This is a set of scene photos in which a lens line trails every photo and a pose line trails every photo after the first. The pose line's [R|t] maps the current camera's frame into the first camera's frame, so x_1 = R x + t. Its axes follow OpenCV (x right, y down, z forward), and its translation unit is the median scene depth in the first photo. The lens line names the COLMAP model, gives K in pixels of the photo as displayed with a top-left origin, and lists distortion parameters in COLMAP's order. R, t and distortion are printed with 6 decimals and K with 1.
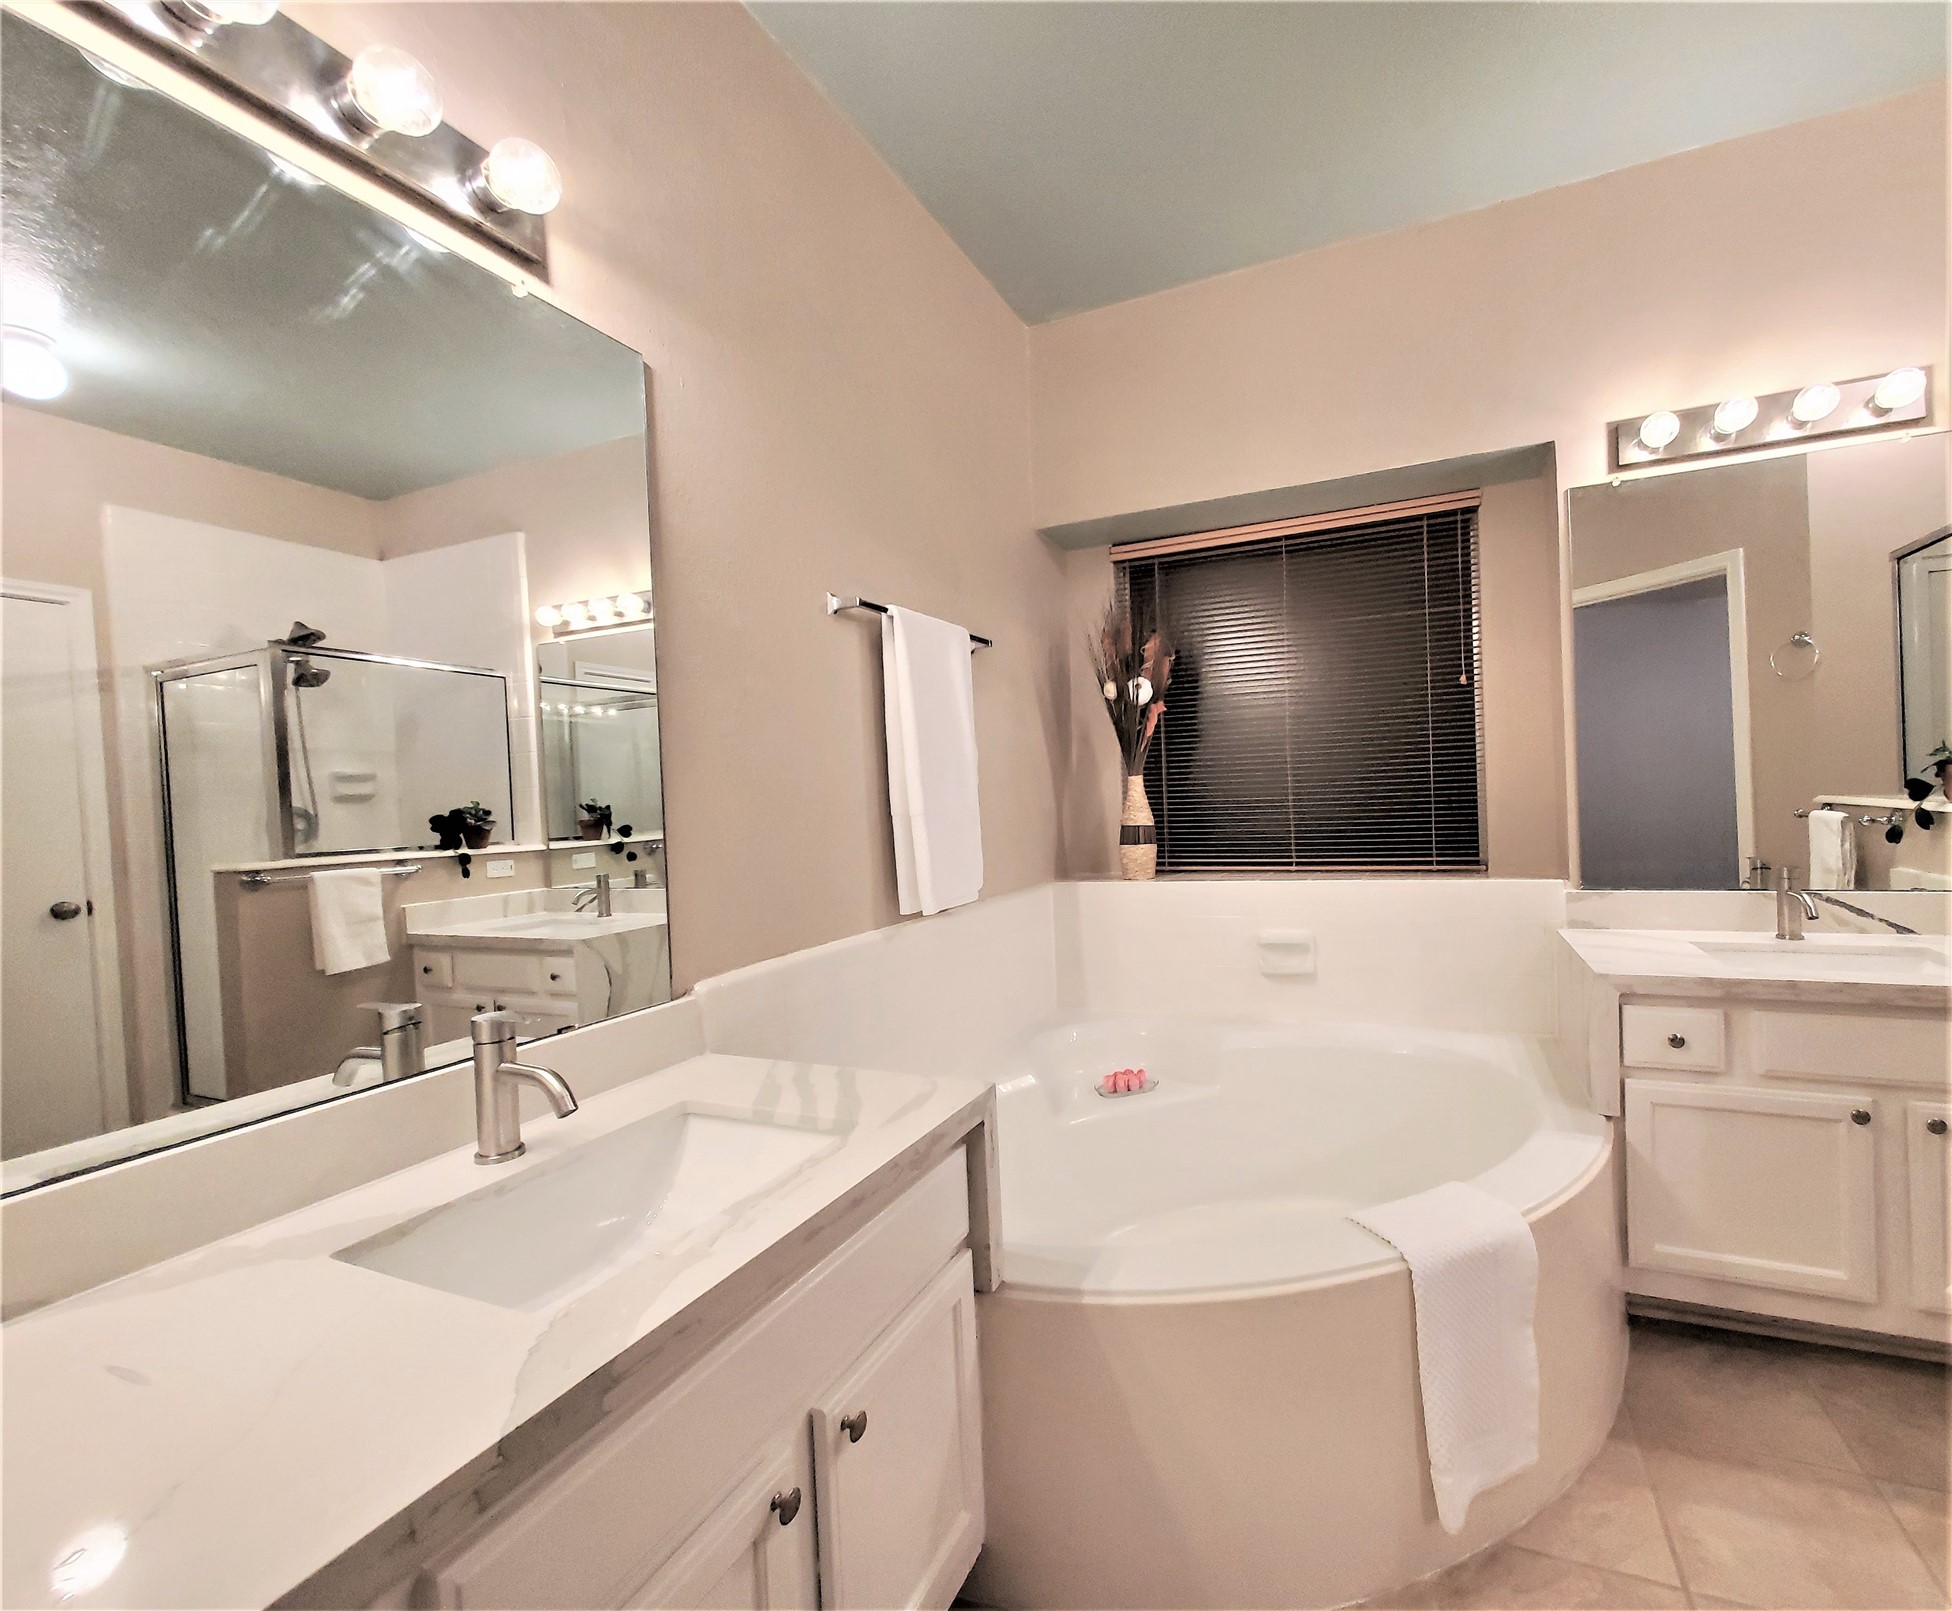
lens RADIAL K [[843.7, 0, 1081.5], [0, 843.7, 804.7], [0, 0, 1]] dist [0.000933, -0.001000]
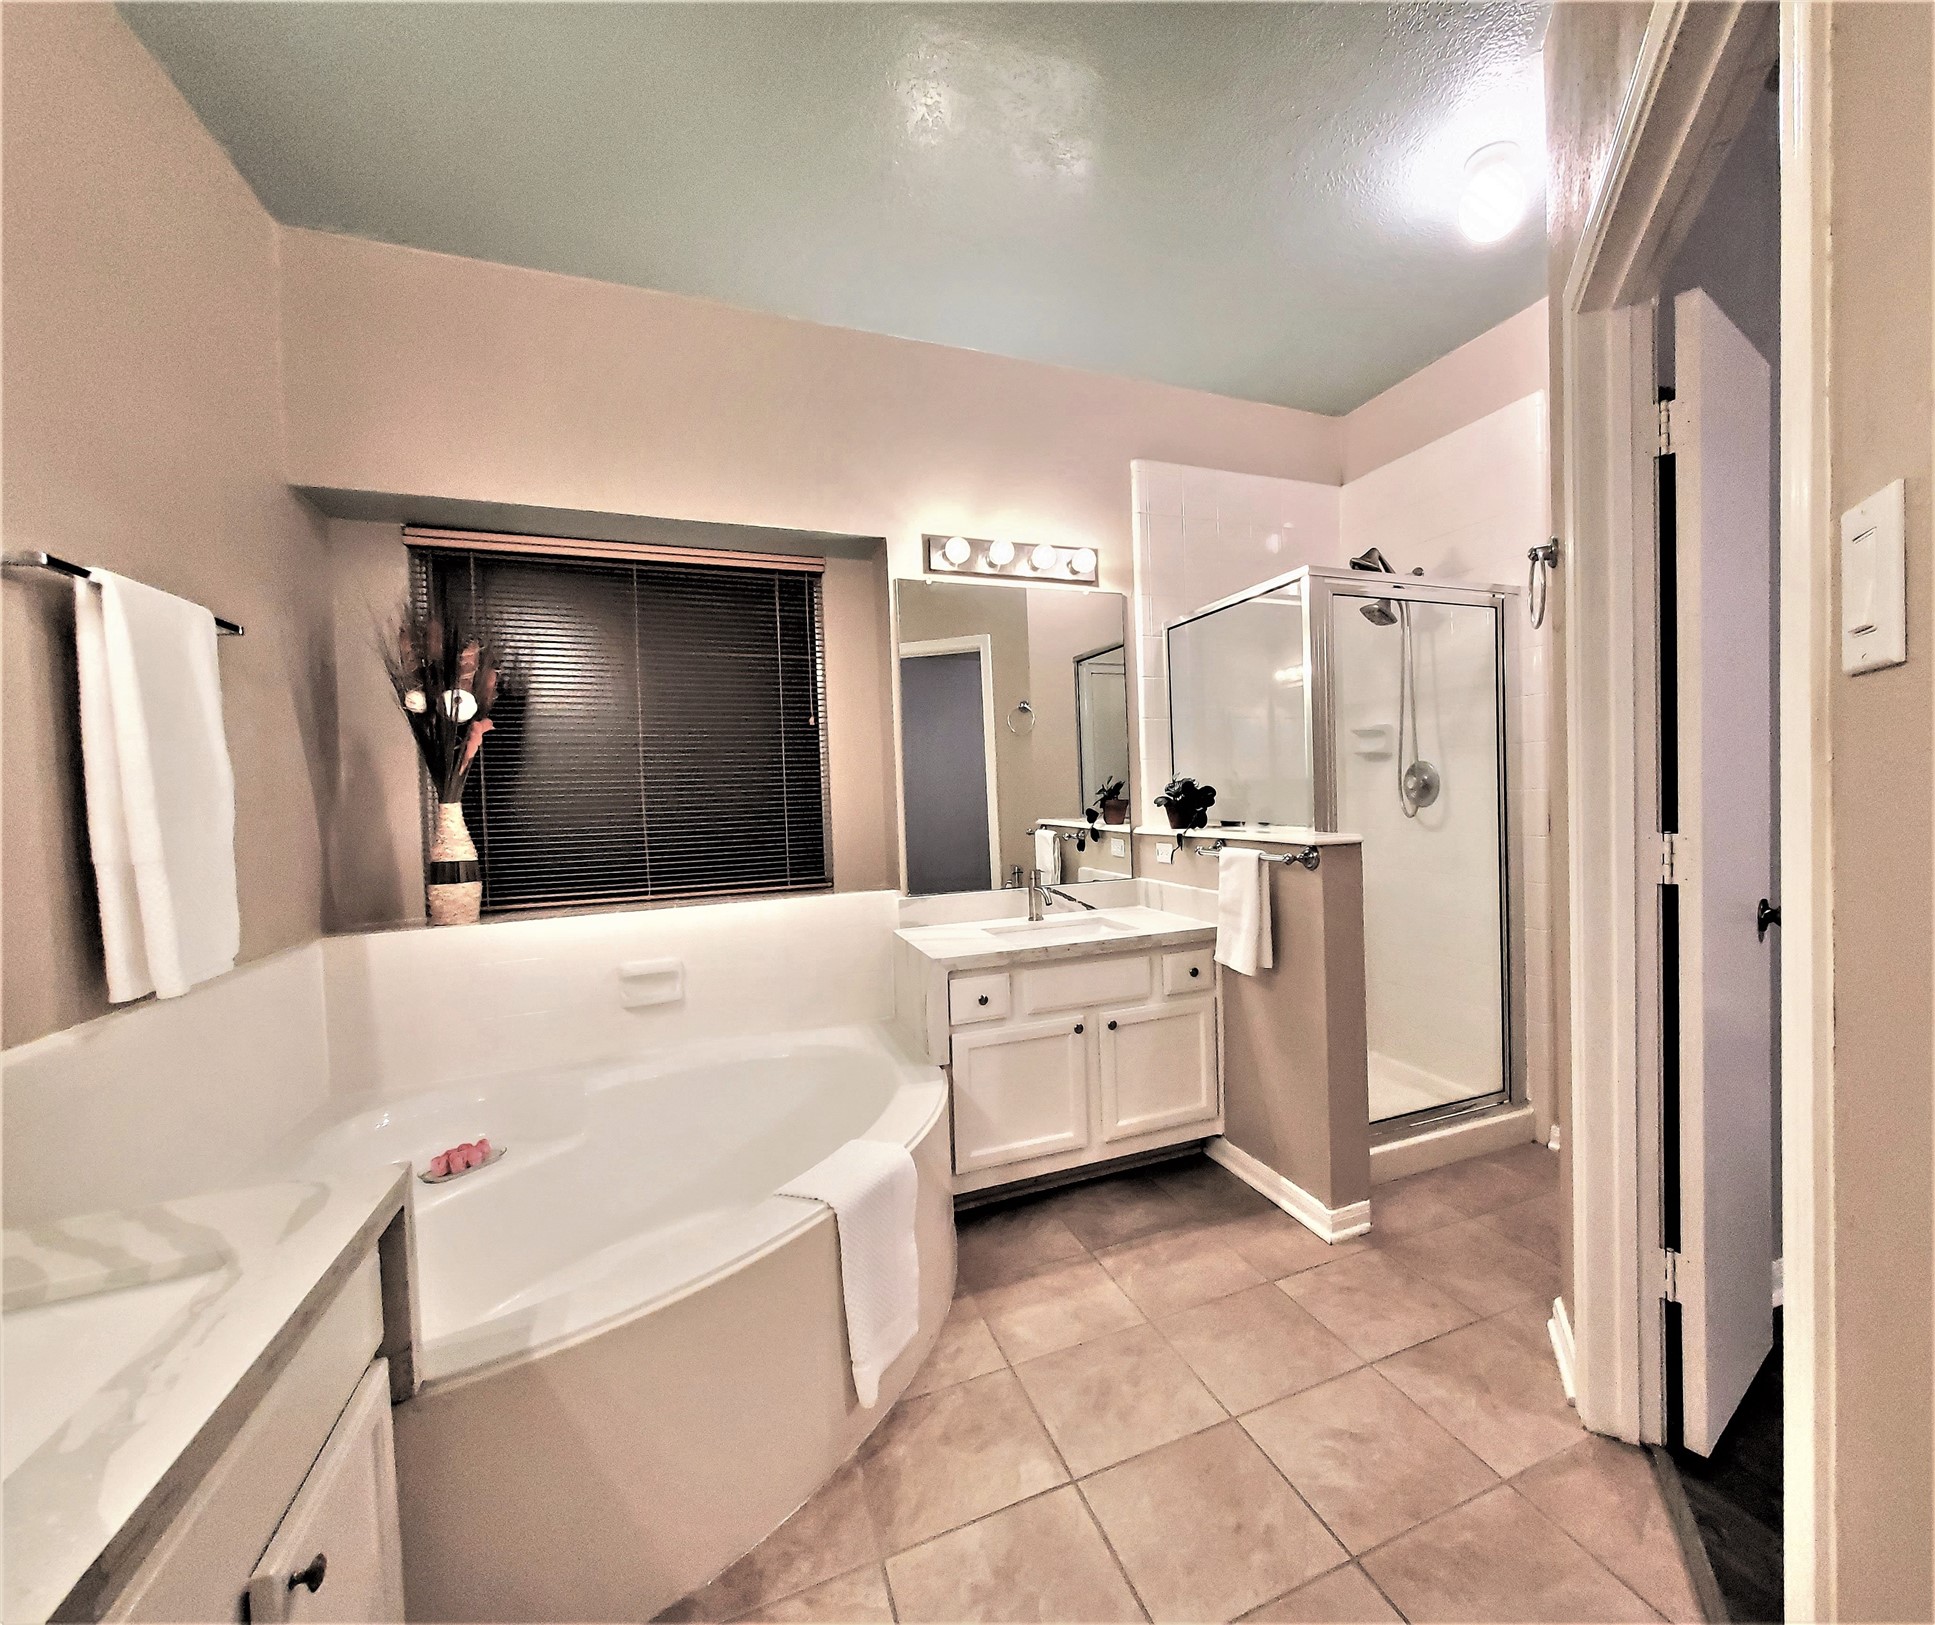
lens RADIAL K [[860.3, 0, 1094.4], [0, 860.3, 802.2], [0, 0, 1]] dist [-0.037305, 0.006829]
pose [[0.685183, 0.002365, 0.728367, -0.156830], [0.015997, 0.999705, -0.018296, -0.013090], [-0.728195, 0.024188, 0.684943, -0.085807]]
